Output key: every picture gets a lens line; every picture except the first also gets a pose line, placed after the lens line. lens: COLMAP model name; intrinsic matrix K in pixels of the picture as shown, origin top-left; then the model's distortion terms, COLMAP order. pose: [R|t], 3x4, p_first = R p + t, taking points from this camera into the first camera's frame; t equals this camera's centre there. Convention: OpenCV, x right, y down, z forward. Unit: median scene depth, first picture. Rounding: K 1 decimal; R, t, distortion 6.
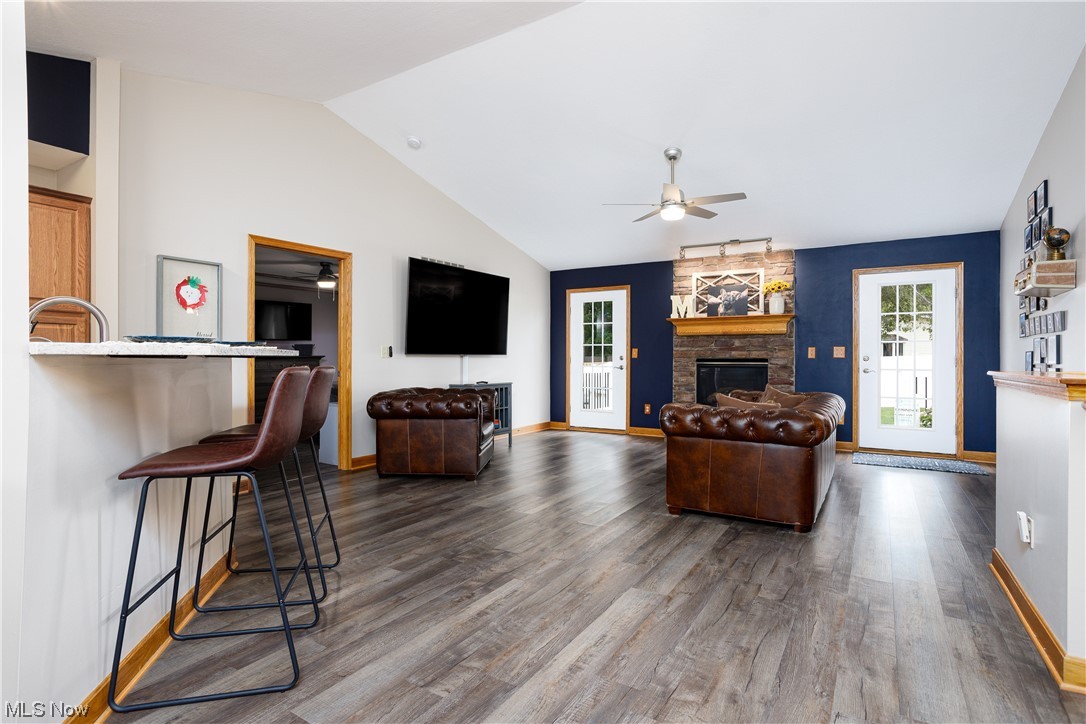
lens RADIAL K [[525.8, 0, 547.1], [0, 525.8, 360.9], [0, 0, 1]] dist [-0.031448, 0.010833]
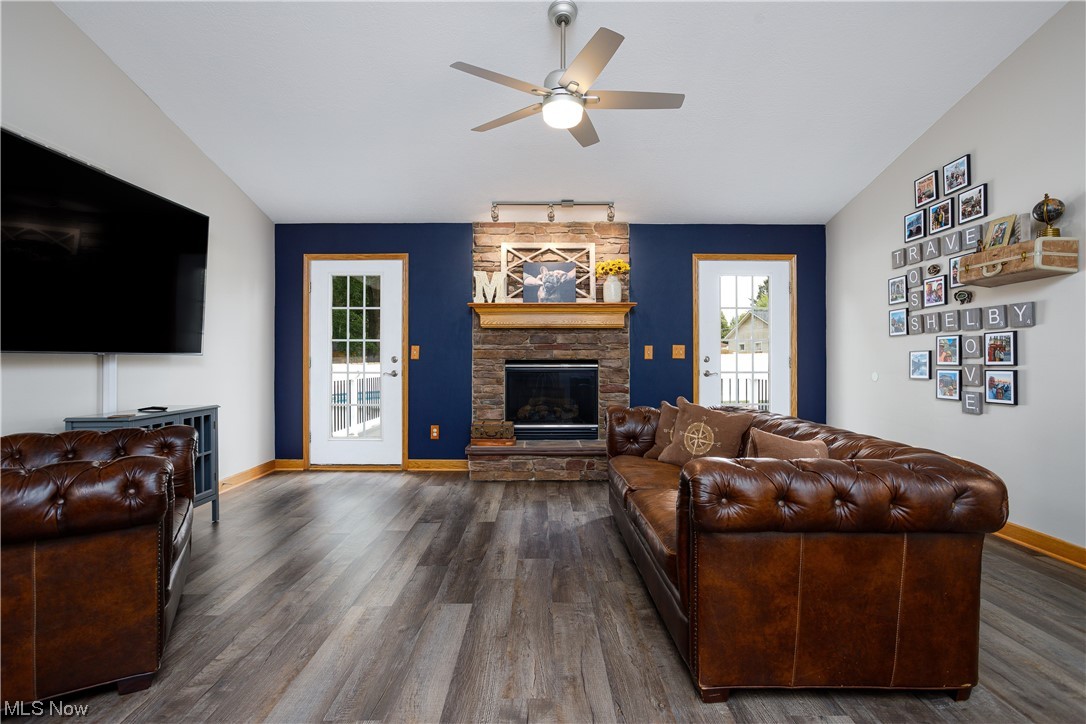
lens RADIAL K [[525.8, 0, 531.6], [0, 525.8, 356.3], [0, 0, 1]] dist [-0.031448, 0.010833]
pose [[0.856592, 0.000788, 0.515993, -0.066940], [0.005038, 0.999938, -0.009891, -0.002182], [-0.515969, 0.011072, 0.856535, 0.373365]]
